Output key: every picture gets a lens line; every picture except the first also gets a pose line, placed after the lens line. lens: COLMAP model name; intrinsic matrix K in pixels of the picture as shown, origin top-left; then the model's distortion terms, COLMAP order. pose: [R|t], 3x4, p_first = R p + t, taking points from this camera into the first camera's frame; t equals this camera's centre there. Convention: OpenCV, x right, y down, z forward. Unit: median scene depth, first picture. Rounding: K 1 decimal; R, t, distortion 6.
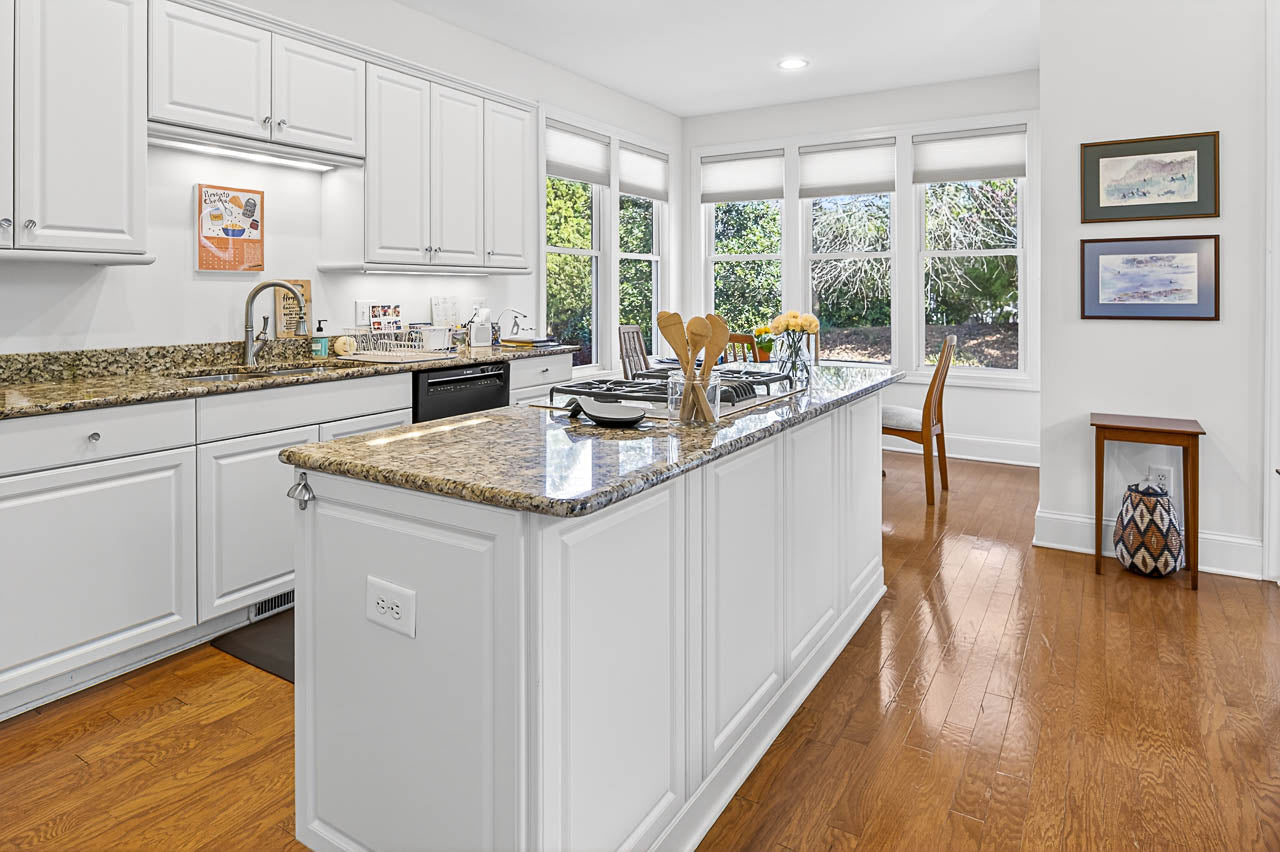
lens RADIAL K [[754.0, 0, 641.9], [0, 754.0, 303.1], [0, 0, 1]] dist [-0.004472, -0.000045]
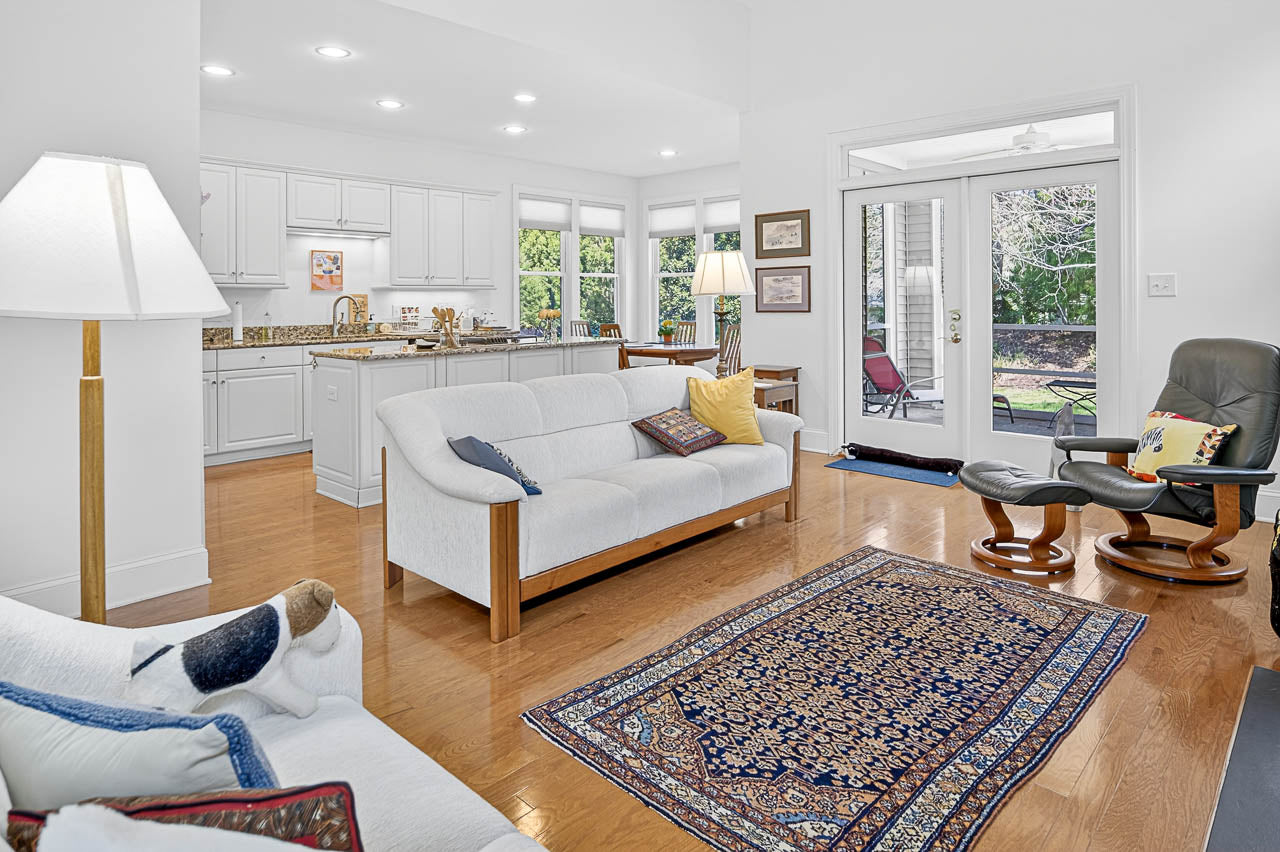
lens RADIAL K [[754.0, 0, 641.9], [0, 754.0, 303.1], [0, 0, 1]] dist [-0.004472, -0.000045]
pose [[0.979158, -0.006056, -0.203009, 0.614589], [0.004402, 0.999953, -0.008601, 0.011697], [0.203052, 0.007528, 0.979139, -0.727080]]
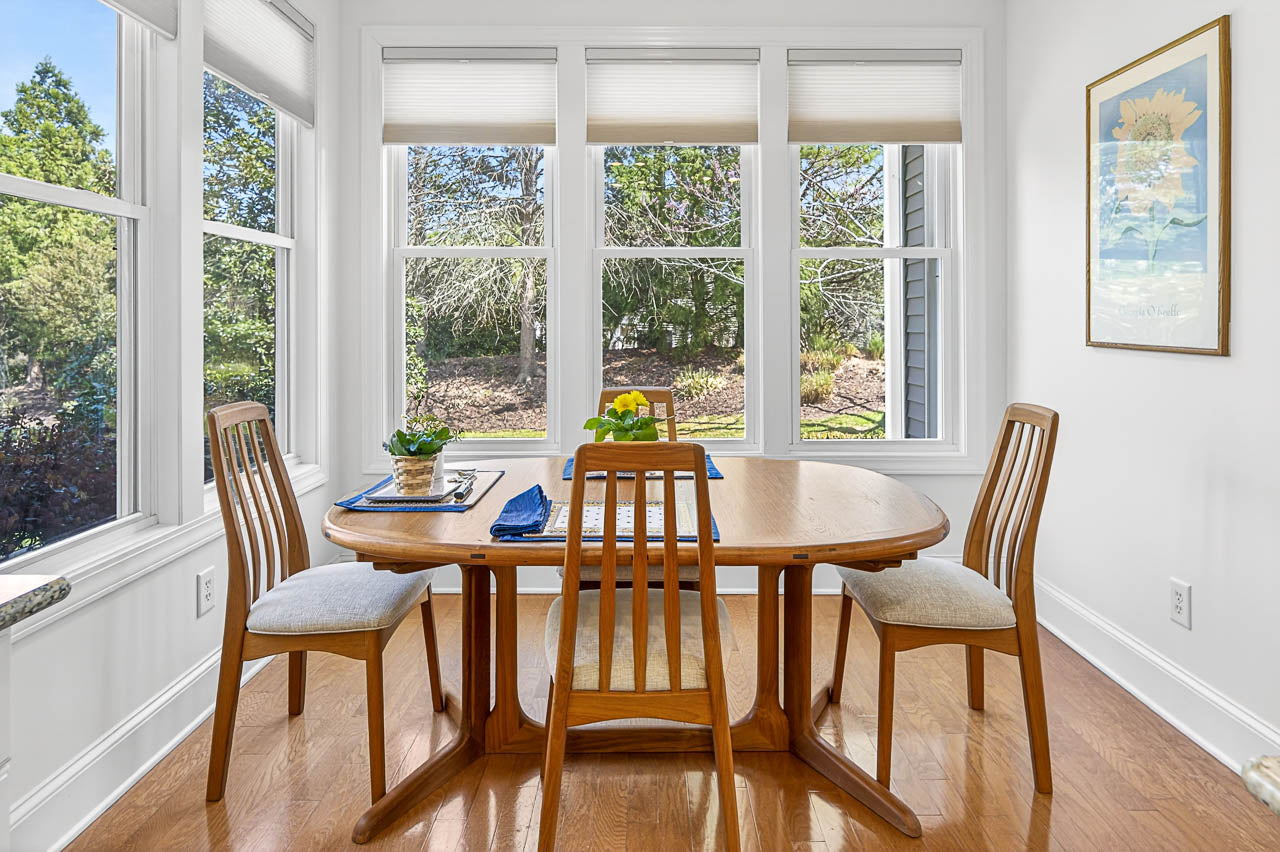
lens RADIAL K [[730.1, 0, 641.5], [0, 730.1, 326.1], [0, 0, 1]] dist [0.001982, 0.000517]
pose [[0.846270, -0.006120, 0.532718, -0.060006], [0.008040, 0.999967, -0.001285, -0.010307], [-0.532693, 0.005371, 0.846292, 0.850504]]
